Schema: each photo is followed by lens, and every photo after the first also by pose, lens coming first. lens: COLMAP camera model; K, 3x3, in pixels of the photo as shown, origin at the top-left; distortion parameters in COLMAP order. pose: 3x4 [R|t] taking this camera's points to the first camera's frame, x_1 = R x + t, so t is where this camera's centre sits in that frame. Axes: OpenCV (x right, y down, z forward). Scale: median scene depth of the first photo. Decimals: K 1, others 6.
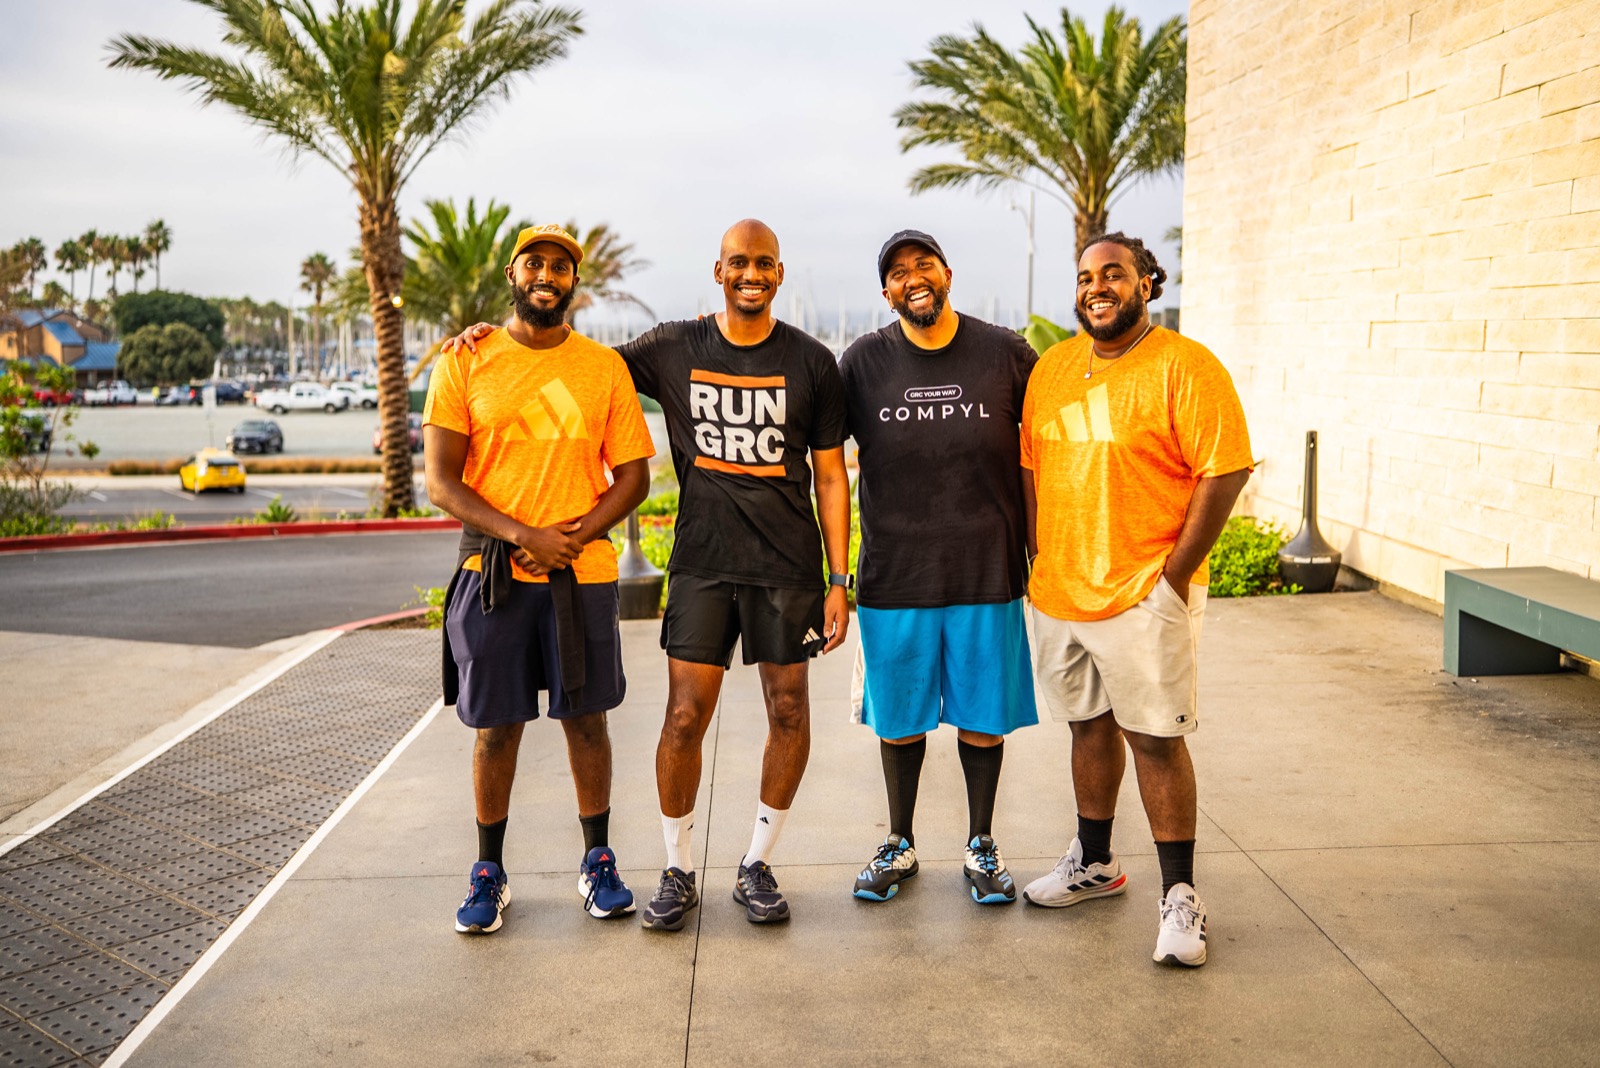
lens RADIAL K [[1573.0, 0, 797.6], [0, 1573.0, 527.4], [0, 0, 1]] dist [-0.072125, 0.180081]
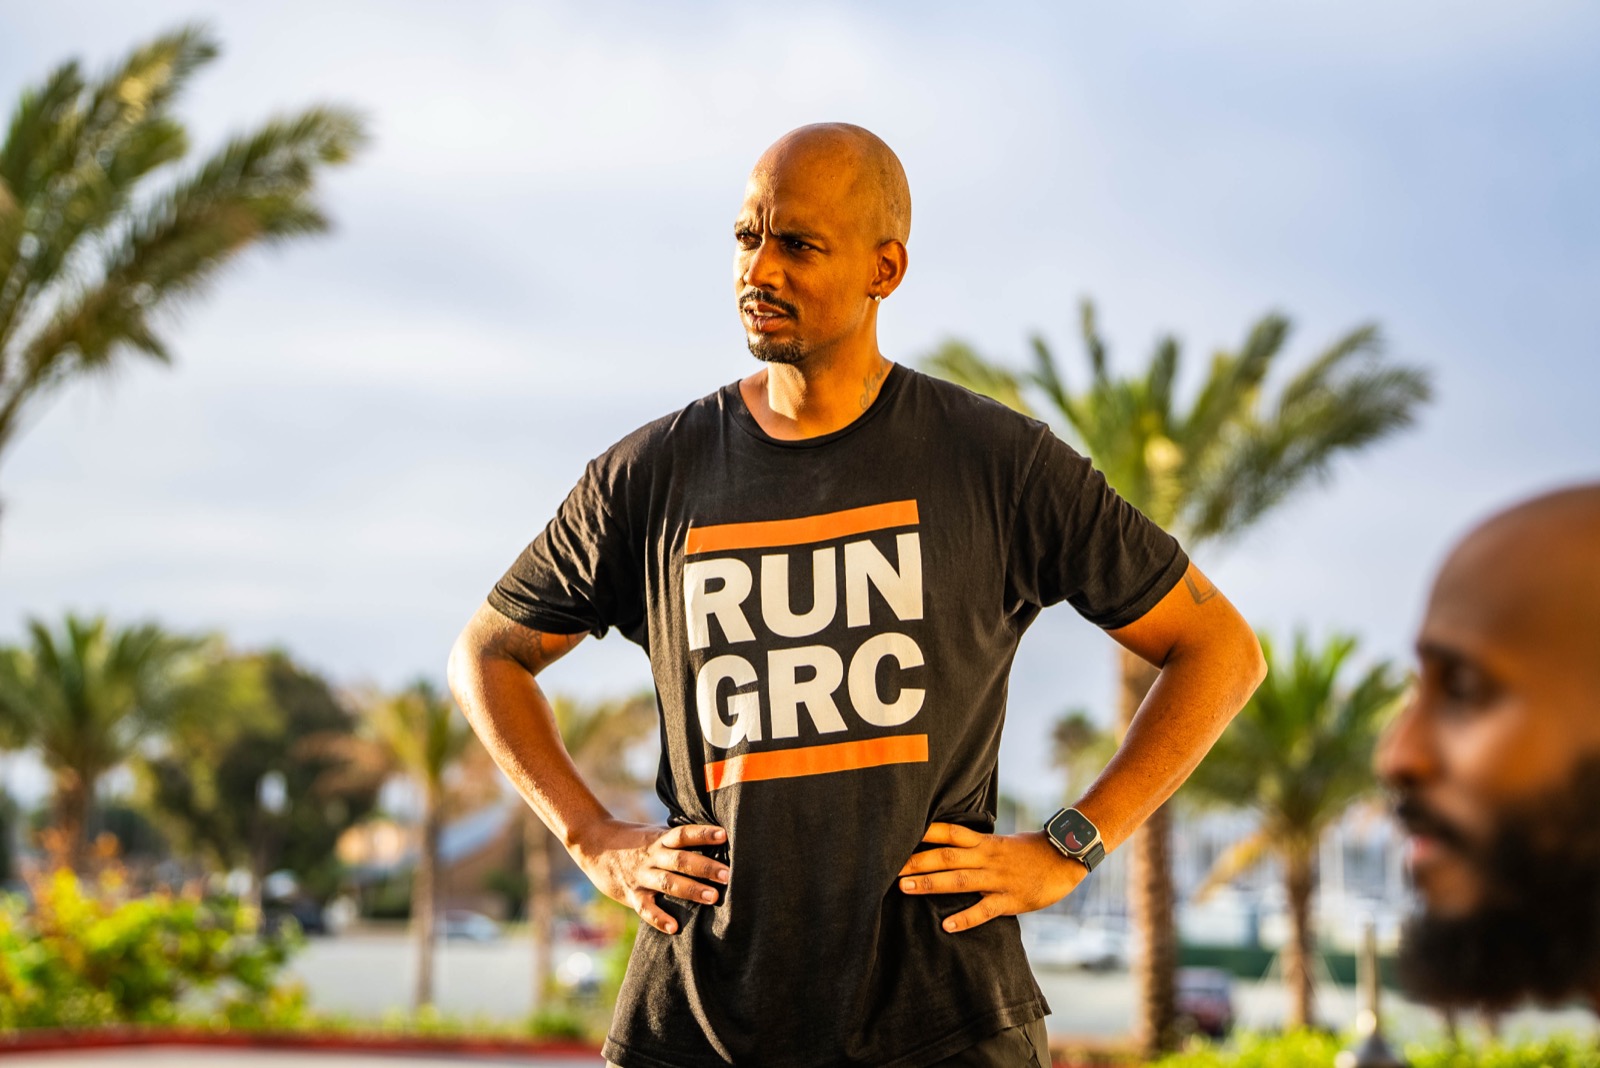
lens RADIAL K [[2869.7, 0, 792.7], [0, 2869.7, 535.5], [0, 0, 1]] dist [0.365040, 0.336292]
pose [[0.924966, -0.014544, -0.379771, 0.093332], [-0.073700, 0.973434, -0.216781, 0.051081], [0.372835, 0.228504, 0.899322, -0.277340]]
